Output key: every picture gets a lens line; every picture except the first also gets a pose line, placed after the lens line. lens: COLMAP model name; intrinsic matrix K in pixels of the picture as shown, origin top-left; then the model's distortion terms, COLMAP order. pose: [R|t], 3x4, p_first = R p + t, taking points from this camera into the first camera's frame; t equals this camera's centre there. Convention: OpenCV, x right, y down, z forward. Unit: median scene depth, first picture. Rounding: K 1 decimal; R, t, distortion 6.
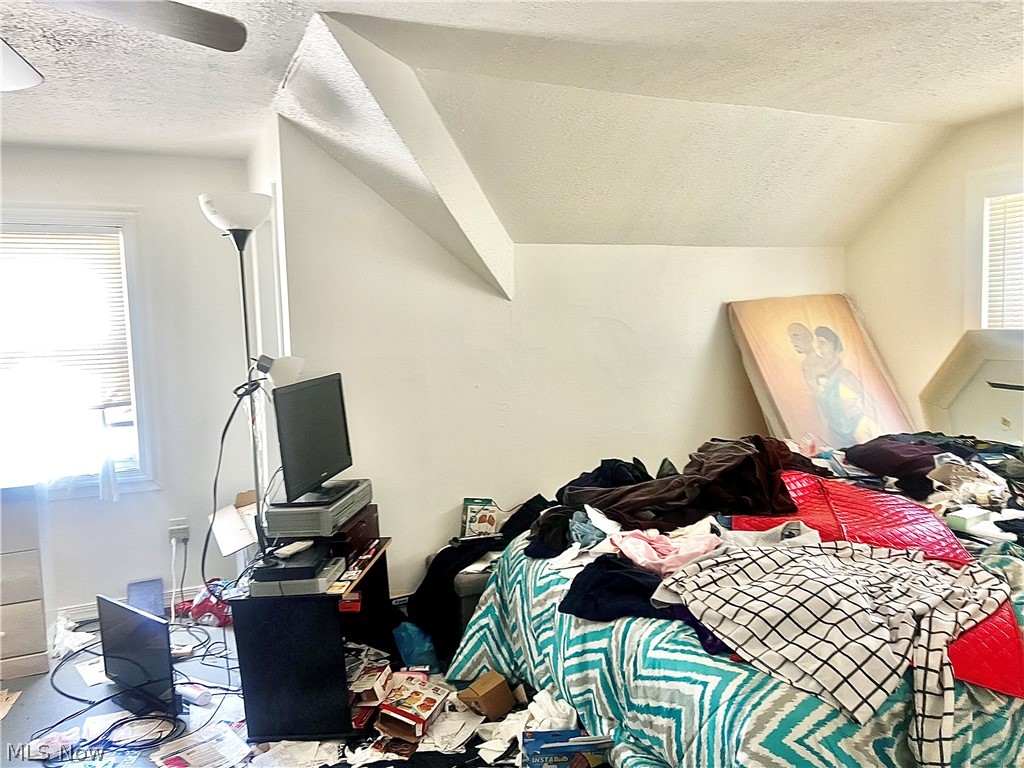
lens RADIAL K [[780.5, 0, 511.5], [0, 780.5, 404.3], [0, 0, 1]] dist [-0.000171, 0.000195]
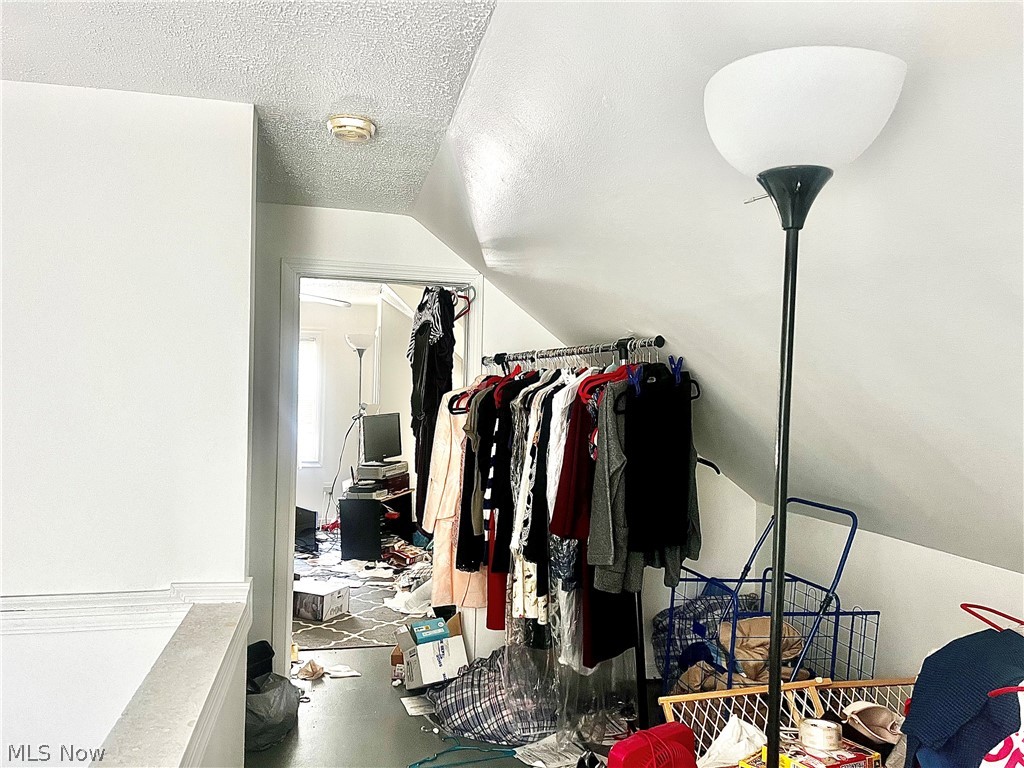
lens RADIAL K [[767.9, 0, 512.0], [0, 767.9, 384.0], [0, 0, 1]] dist [0.002673, -0.001279]
pose [[0.977048, 0.047502, -0.207656, 0.601172], [-0.070620, 0.991922, -0.105370, 0.095203], [0.200974, 0.117616, 0.972510, -1.181745]]
